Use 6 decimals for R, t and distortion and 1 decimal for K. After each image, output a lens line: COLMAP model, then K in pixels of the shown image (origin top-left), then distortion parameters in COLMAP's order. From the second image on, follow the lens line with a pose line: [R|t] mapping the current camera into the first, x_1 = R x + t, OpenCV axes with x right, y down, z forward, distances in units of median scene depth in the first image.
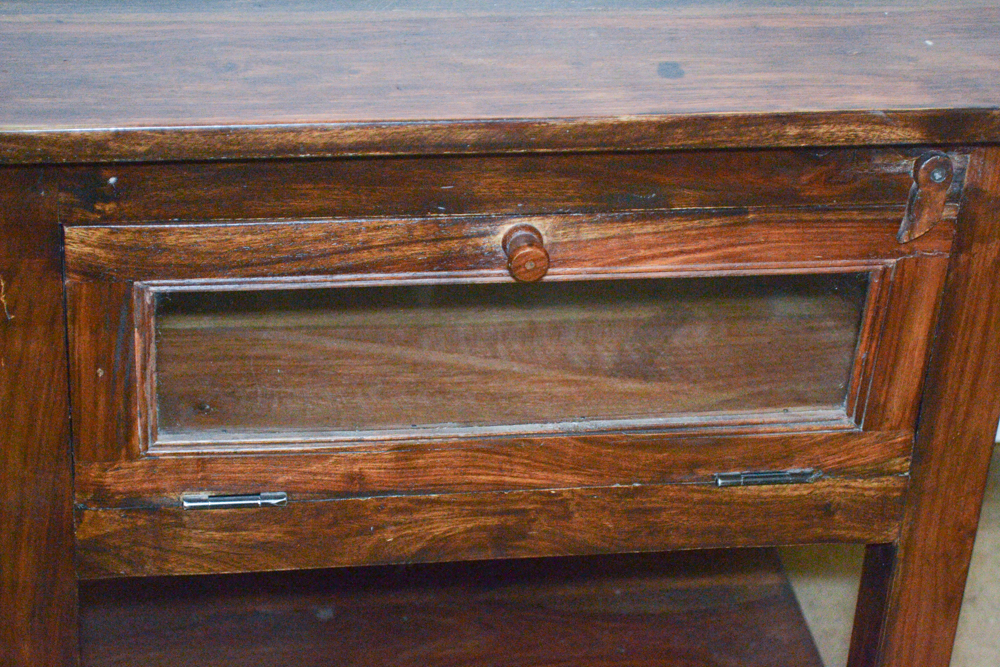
lens RADIAL K [[2299.5, 0, 496.8], [0, 2299.5, 339.9], [0, 0, 1]] dist [0.034835, 0.000000]
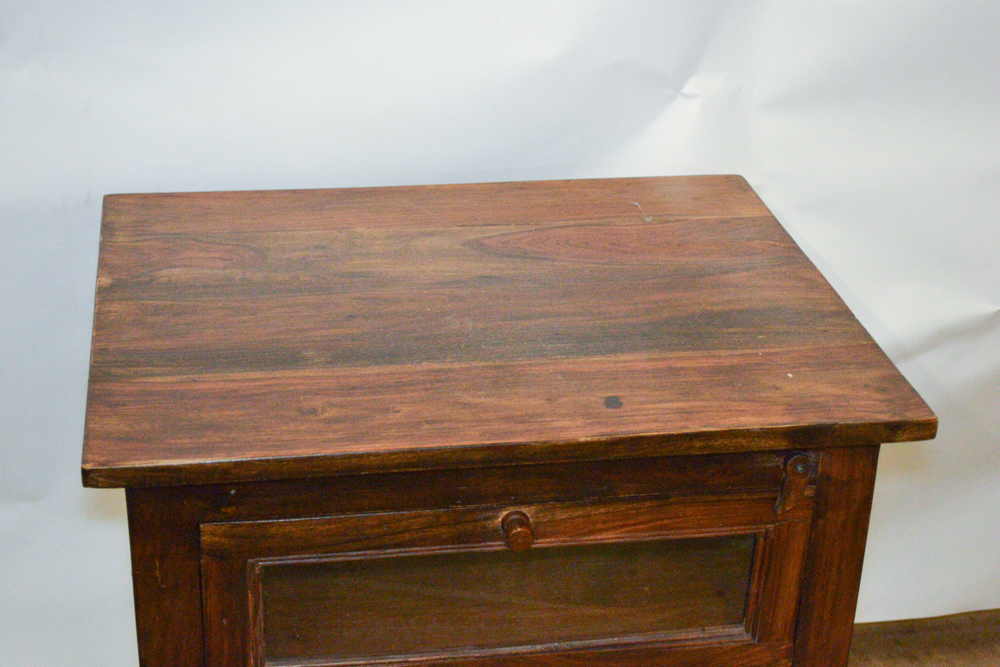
lens RADIAL K [[1737.9, 0, 495.1], [0, 1737.9, 333.9], [0, 0, 1]] dist [-0.009768, 0.000000]
pose [[0.999602, -0.028172, 0.001390, 0.000322], [0.028170, 0.994567, -0.100219, -0.050554], [0.001441, 0.100218, 0.994964, -0.097510]]
